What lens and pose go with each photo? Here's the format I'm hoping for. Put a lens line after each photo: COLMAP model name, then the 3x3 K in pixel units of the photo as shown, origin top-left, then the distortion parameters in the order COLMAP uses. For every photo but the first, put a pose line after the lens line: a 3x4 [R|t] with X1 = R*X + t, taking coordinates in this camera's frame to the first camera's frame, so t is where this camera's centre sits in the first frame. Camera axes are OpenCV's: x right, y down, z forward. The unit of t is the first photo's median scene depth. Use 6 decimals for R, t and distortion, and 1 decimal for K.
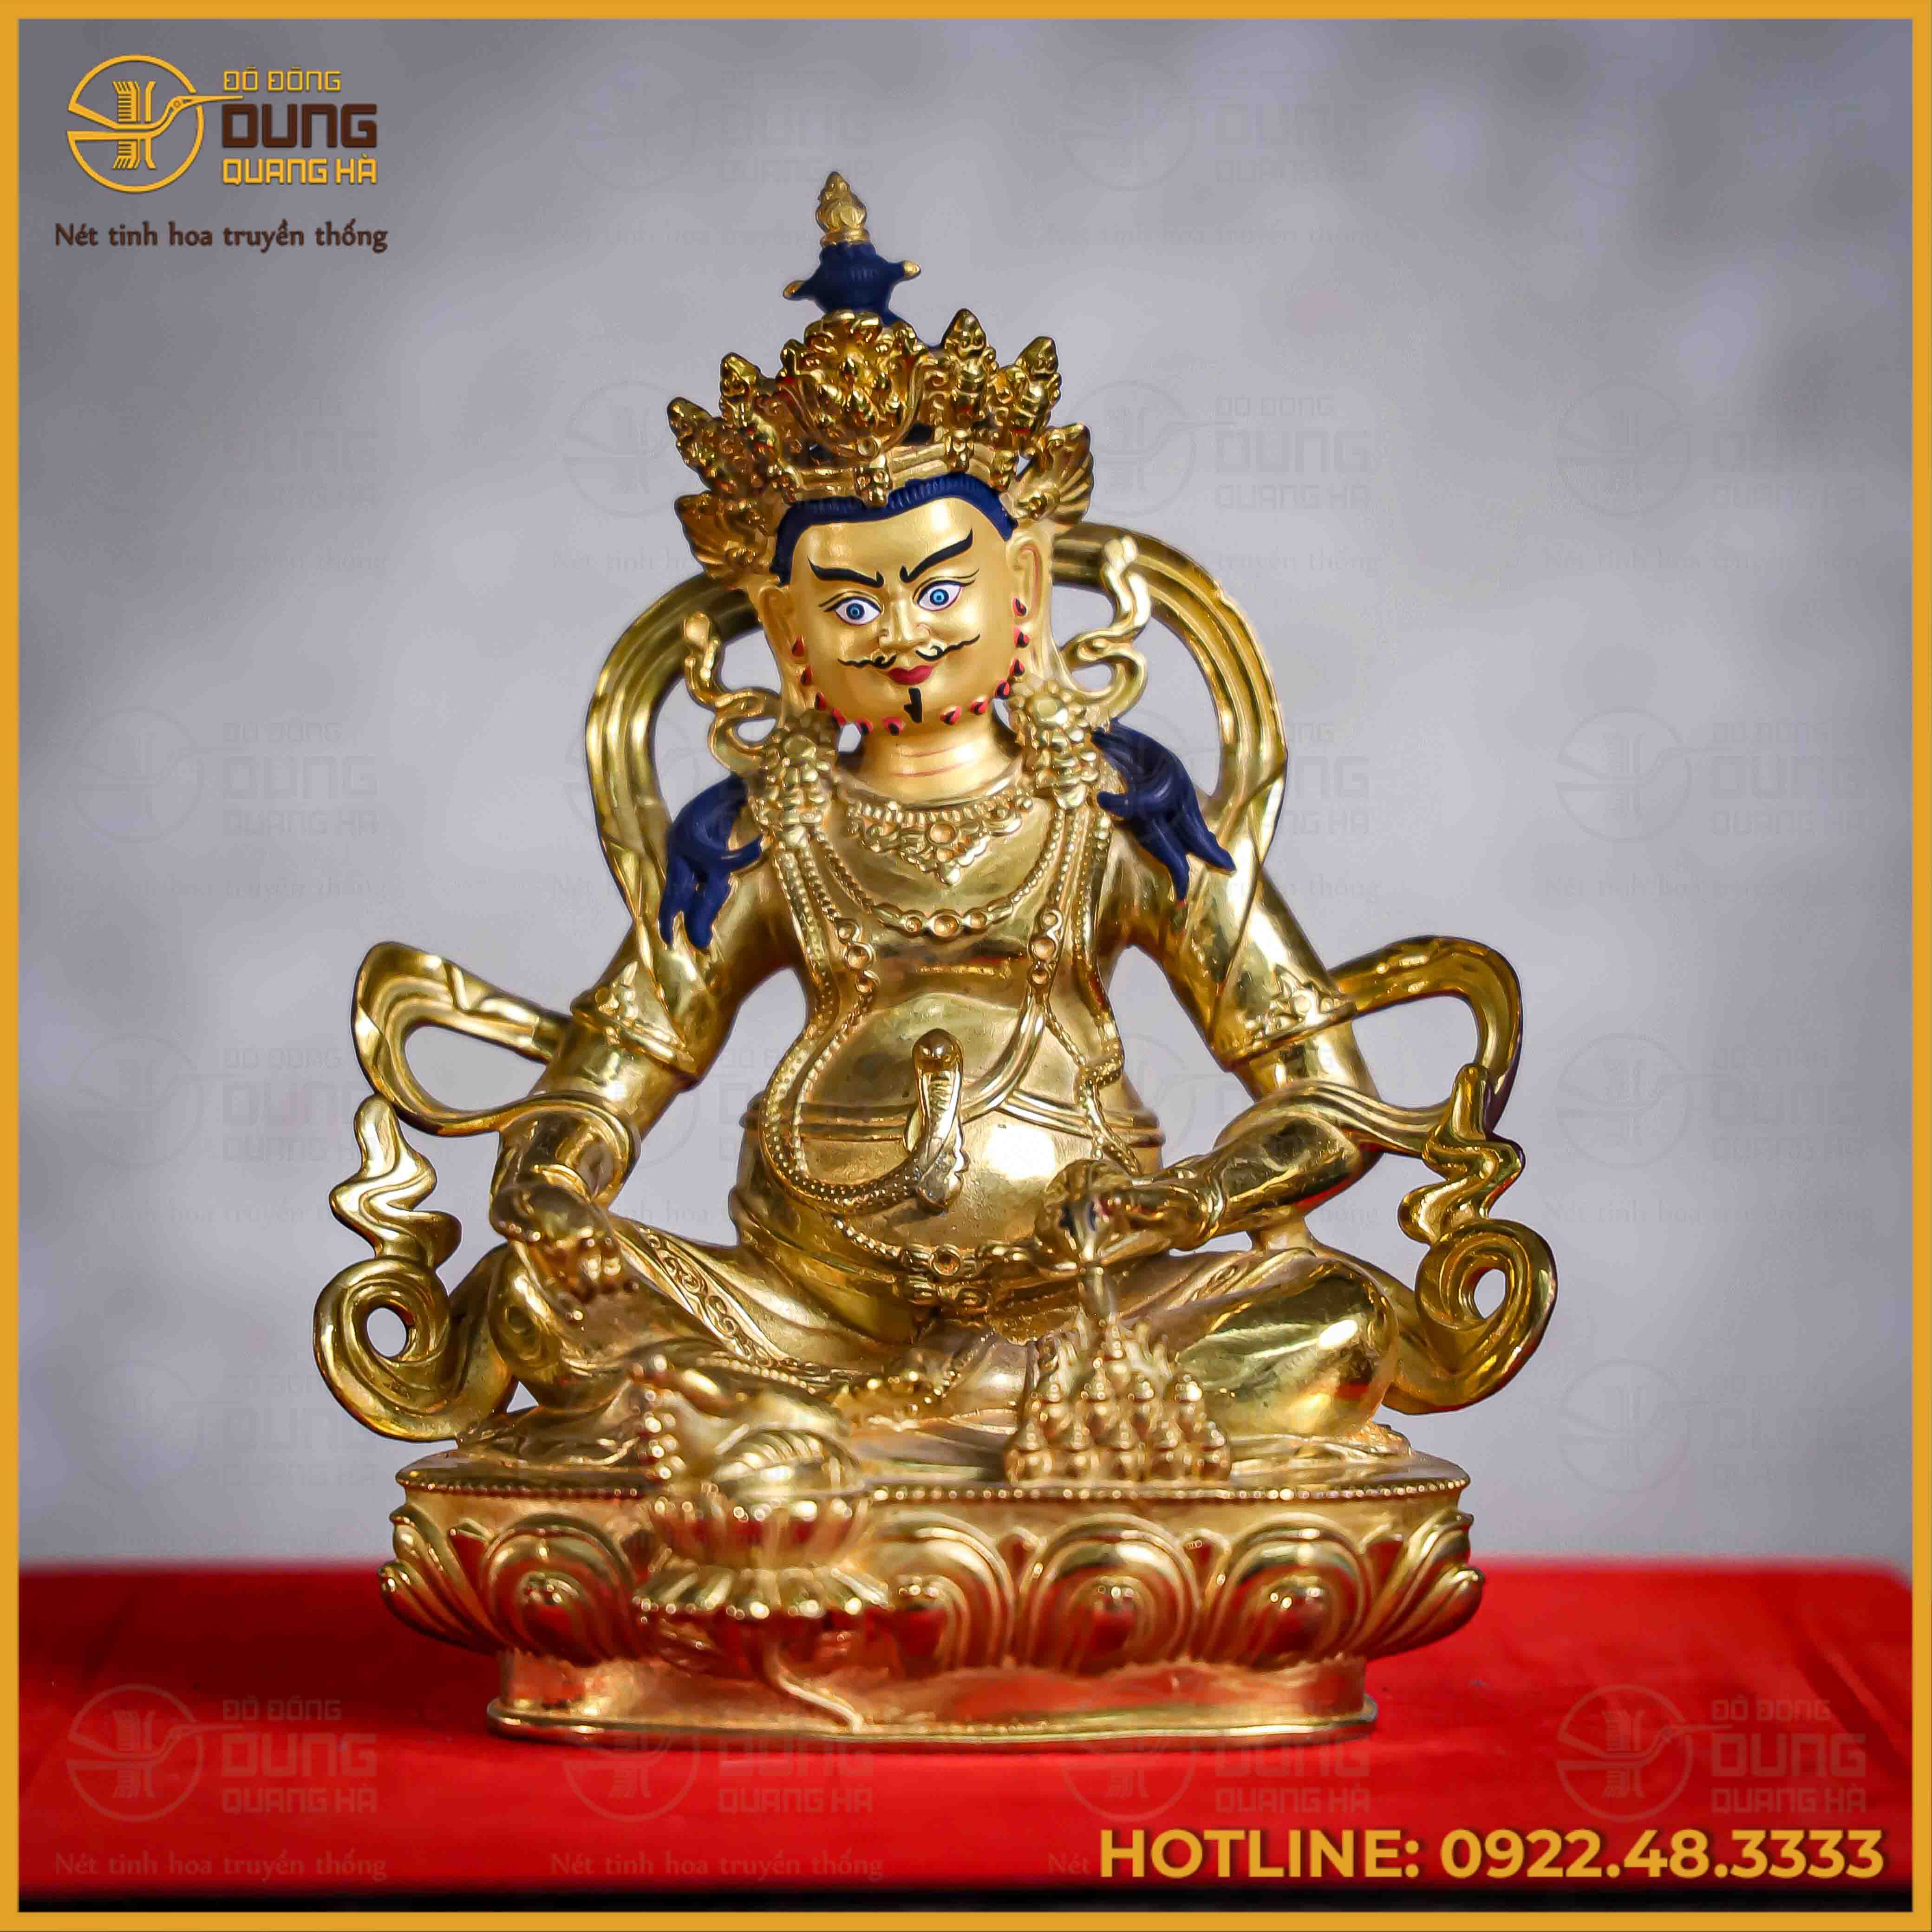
lens RADIAL K [[8559.6, 0, 966.0], [0, 8559.6, 966.0], [0, 0, 1]] dist [0.414199, 5.199428]
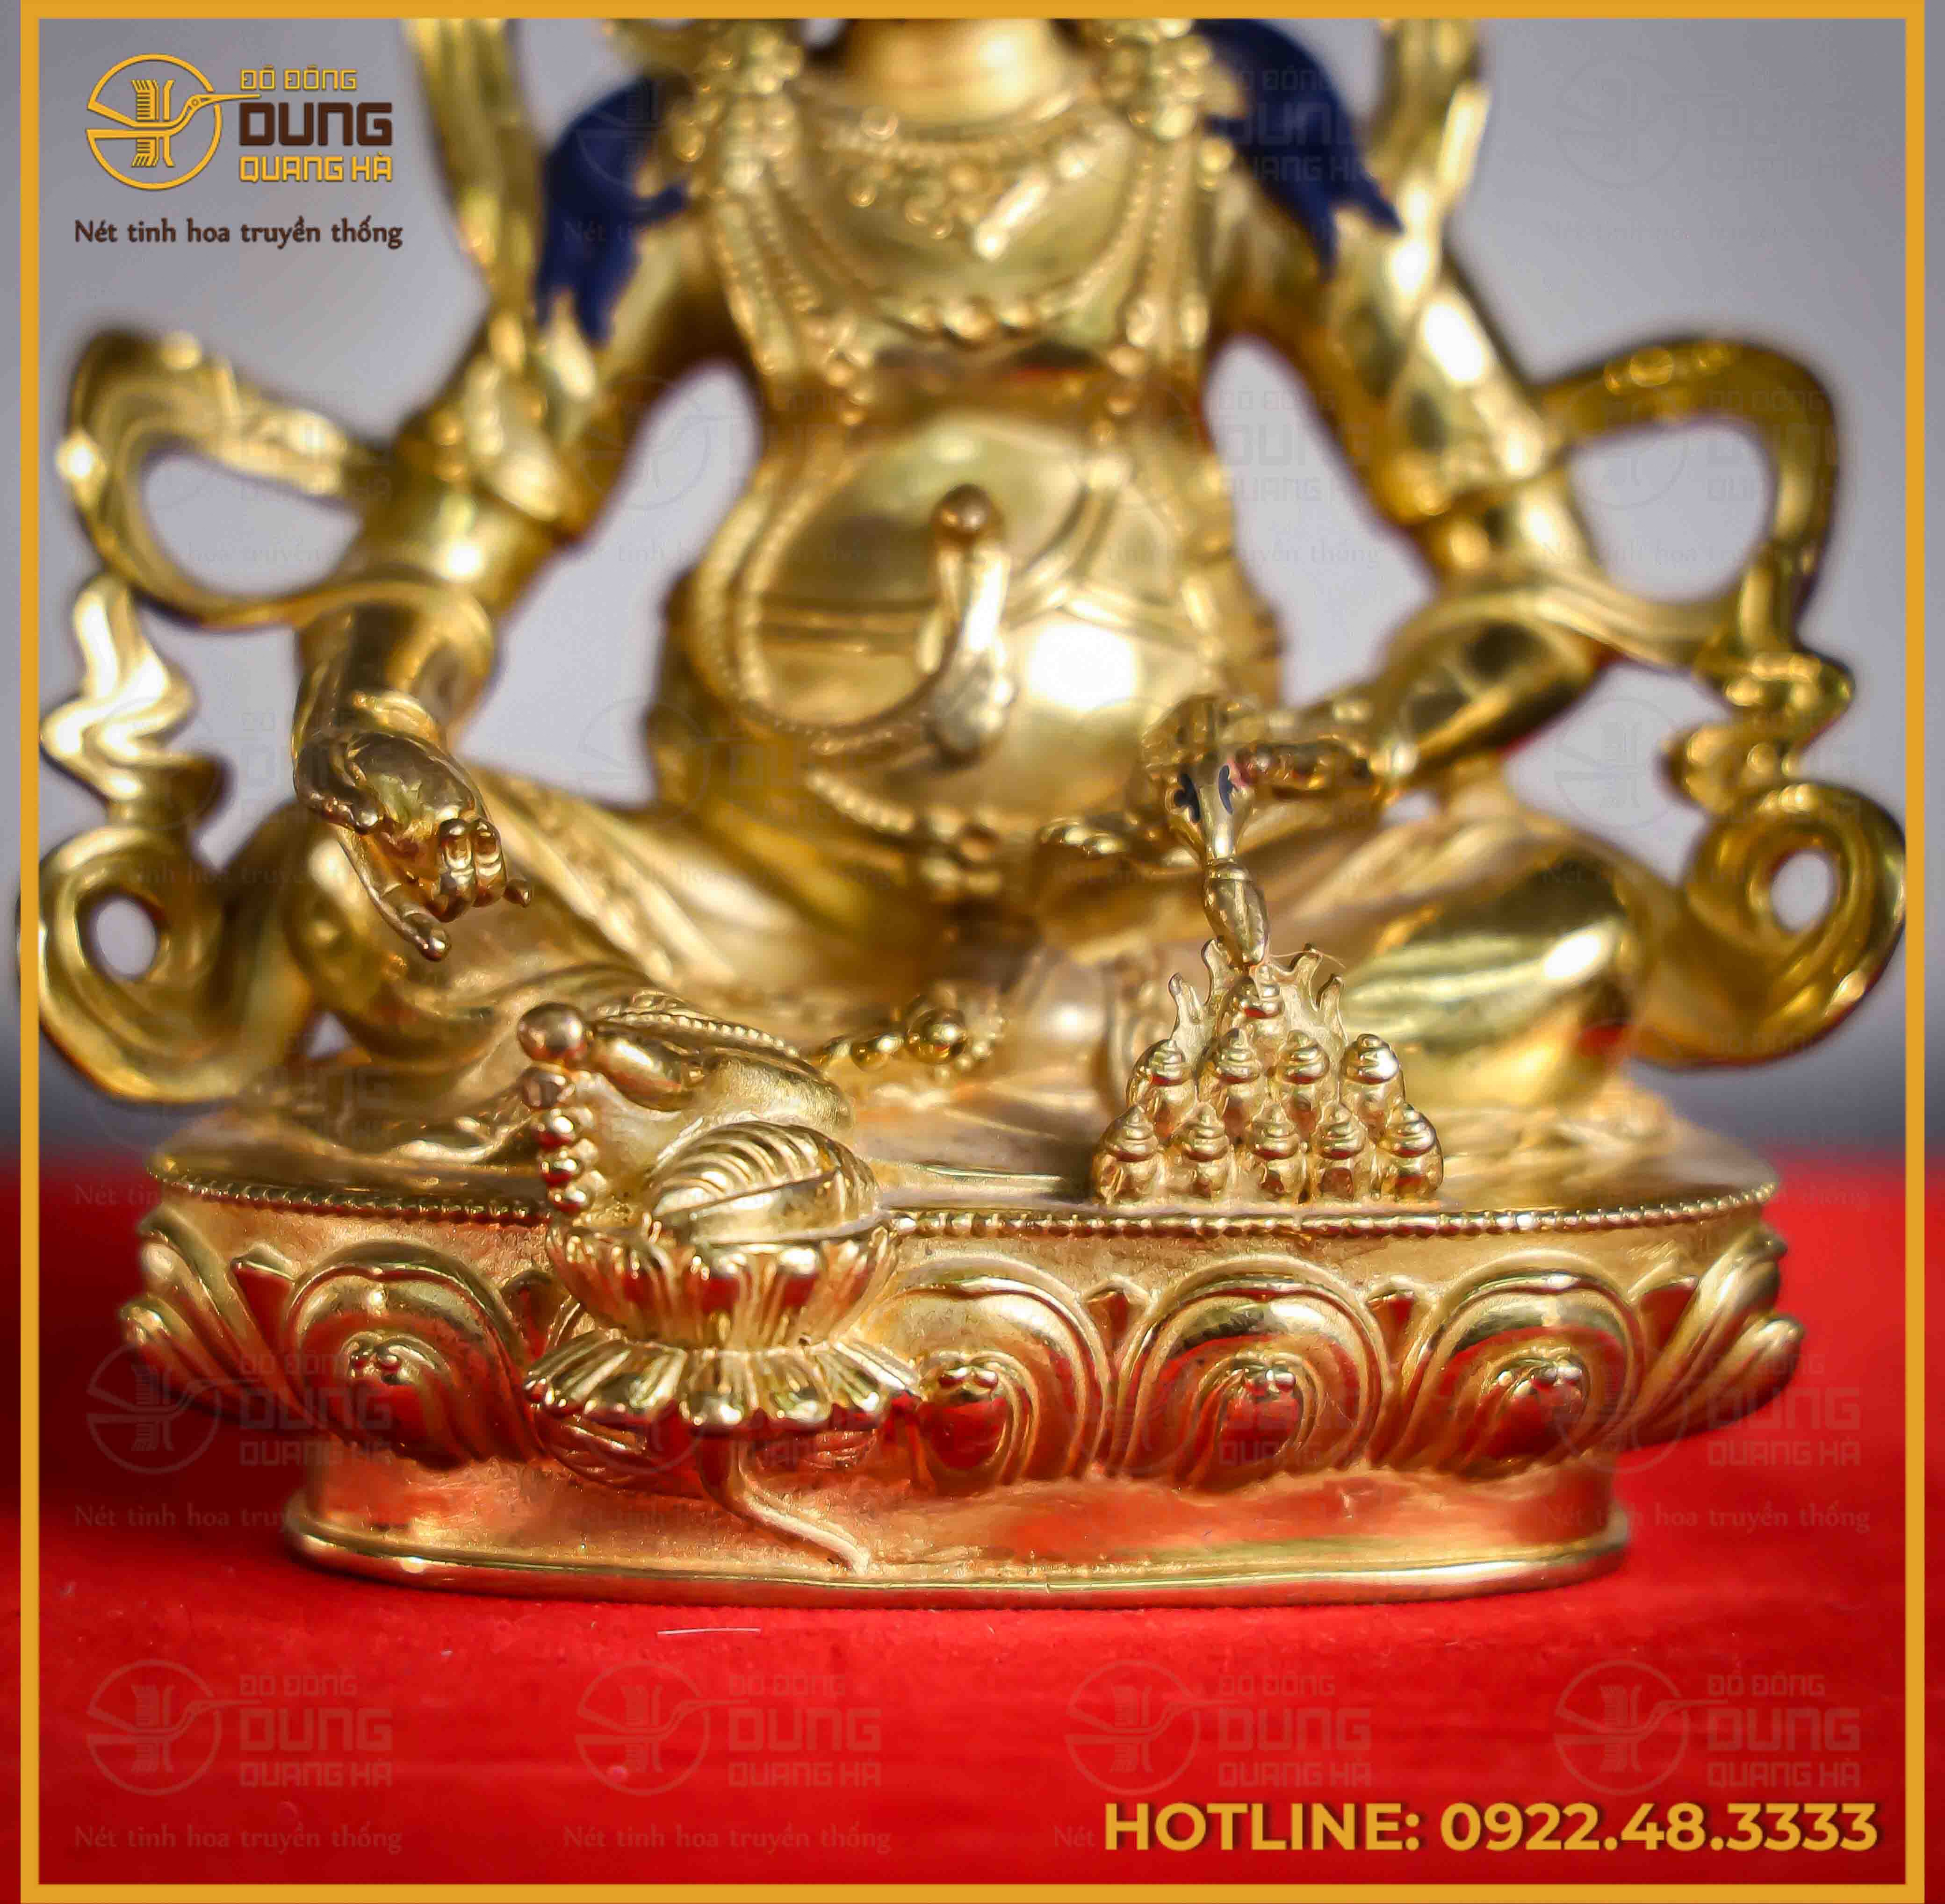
lens RADIAL K [[8780.8, 0, 972.2], [0, 8780.8, 987.2], [0, 0, 1]] dist [0.265158, 4.811628]
pose [[0.998300, 0.004227, 0.058128, -0.043216], [-0.010391, 0.994297, 0.106142, -0.026371], [-0.057348, -0.106566, 0.992650, 0.338583]]
